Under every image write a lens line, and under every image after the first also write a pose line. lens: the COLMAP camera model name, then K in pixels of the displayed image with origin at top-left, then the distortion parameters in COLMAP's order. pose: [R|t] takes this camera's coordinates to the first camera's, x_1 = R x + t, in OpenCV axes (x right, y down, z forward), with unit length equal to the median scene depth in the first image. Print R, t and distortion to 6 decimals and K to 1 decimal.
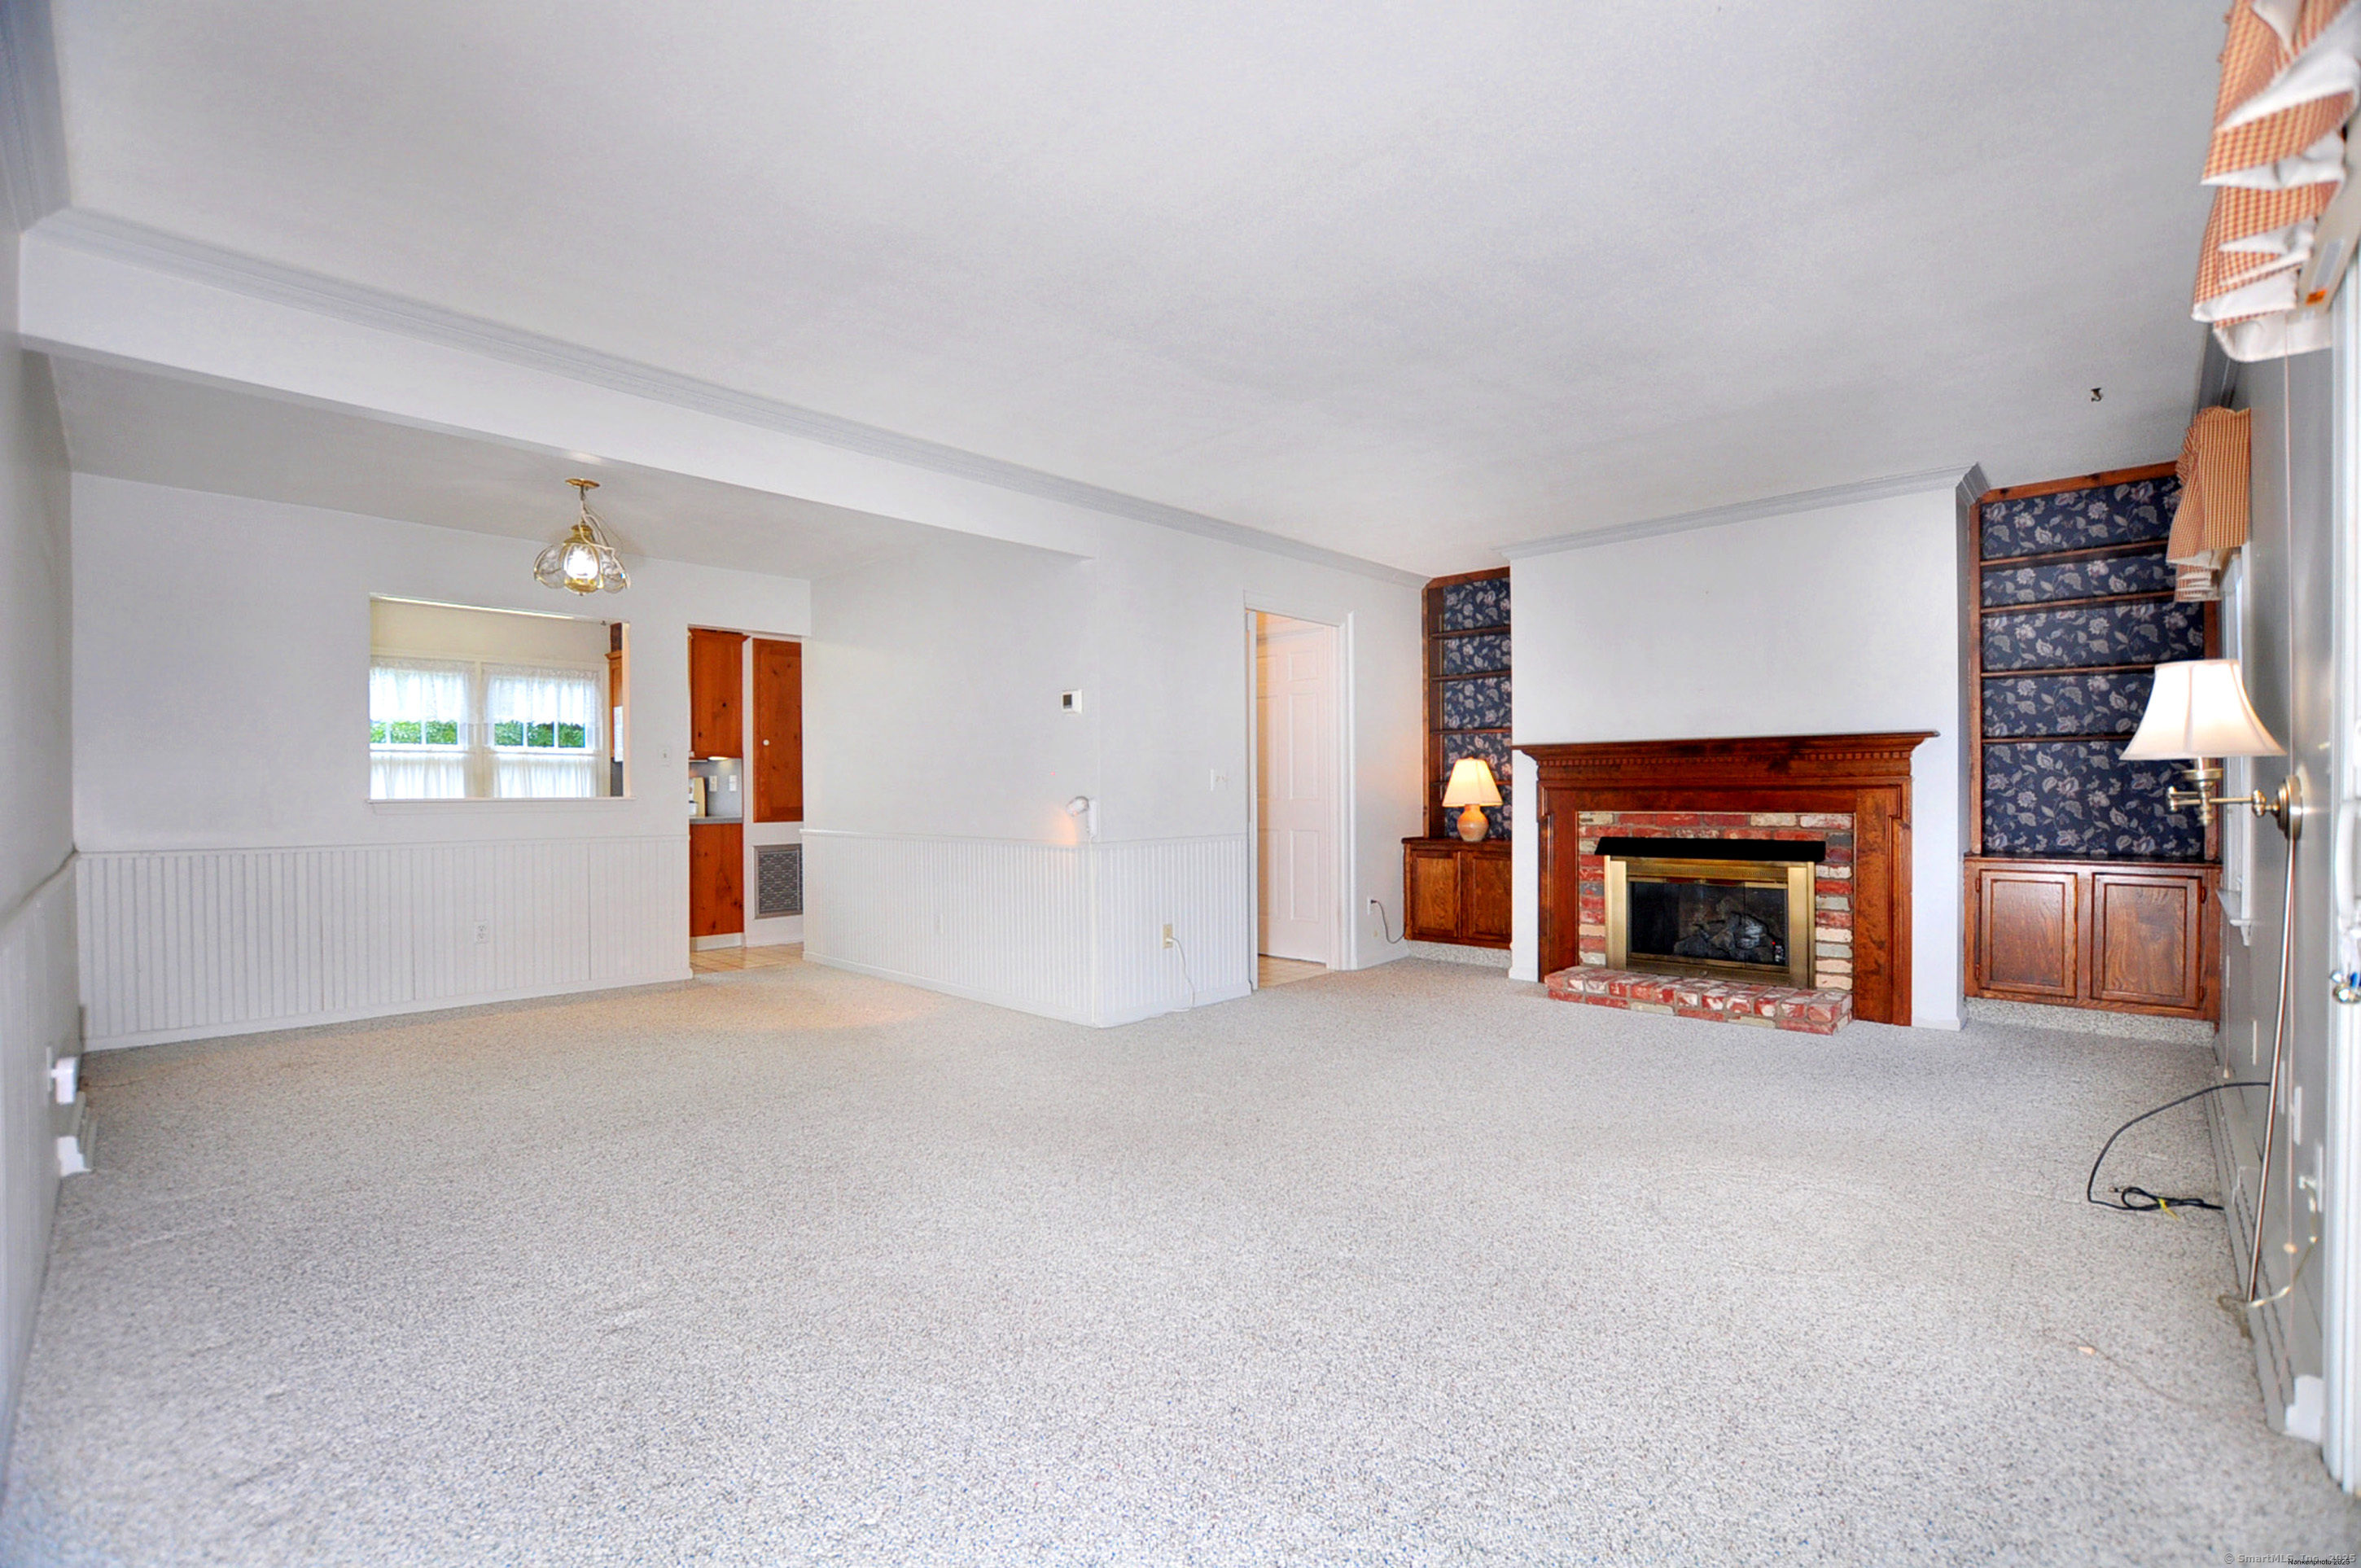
lens RADIAL K [[1038.1, 0, 1180.5], [0, 1038.1, 801.6], [0, 0, 1]] dist [-0.022470, -0.000242]
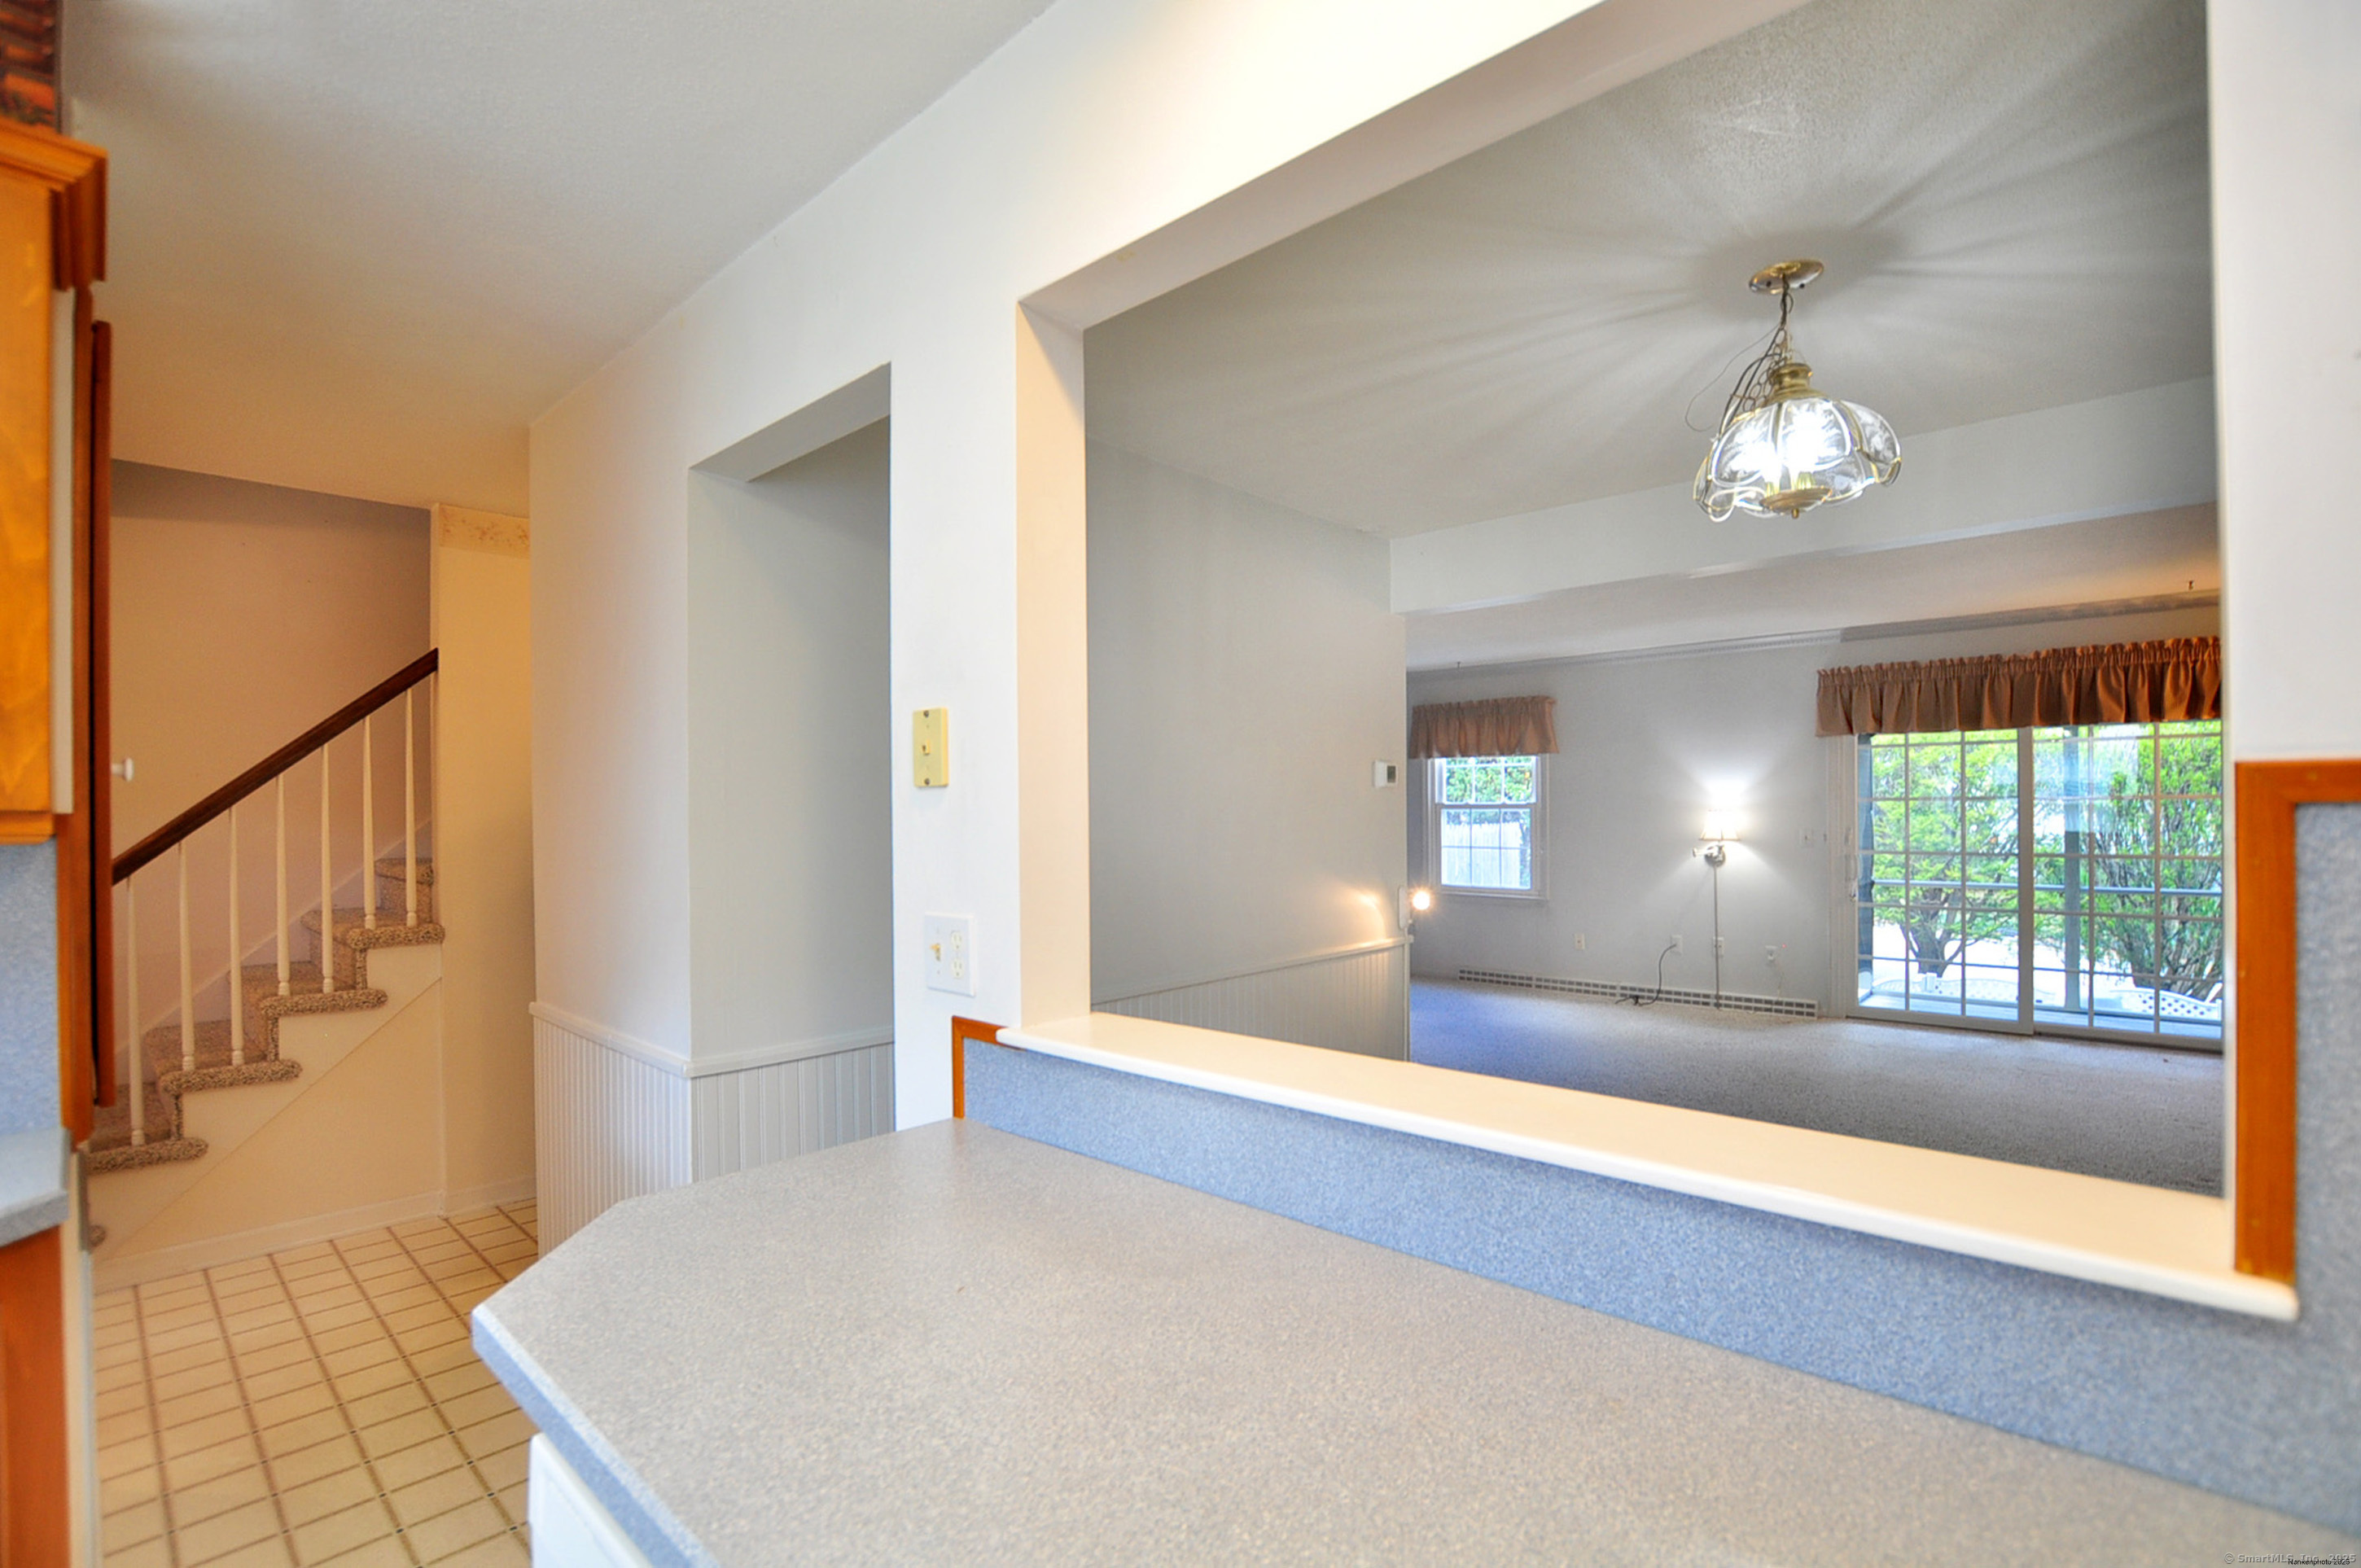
lens RADIAL K [[1056.2, 0, 1175.7], [0, 1056.2, 817.1], [0, 0, 1]] dist [-0.023016, 0.000030]
pose [[-0.014411, 0.000597, 0.999896, -0.953574], [0.023057, 0.999734, -0.000265, -0.064620], [-0.999630, 0.023051, -0.014421, 1.167850]]
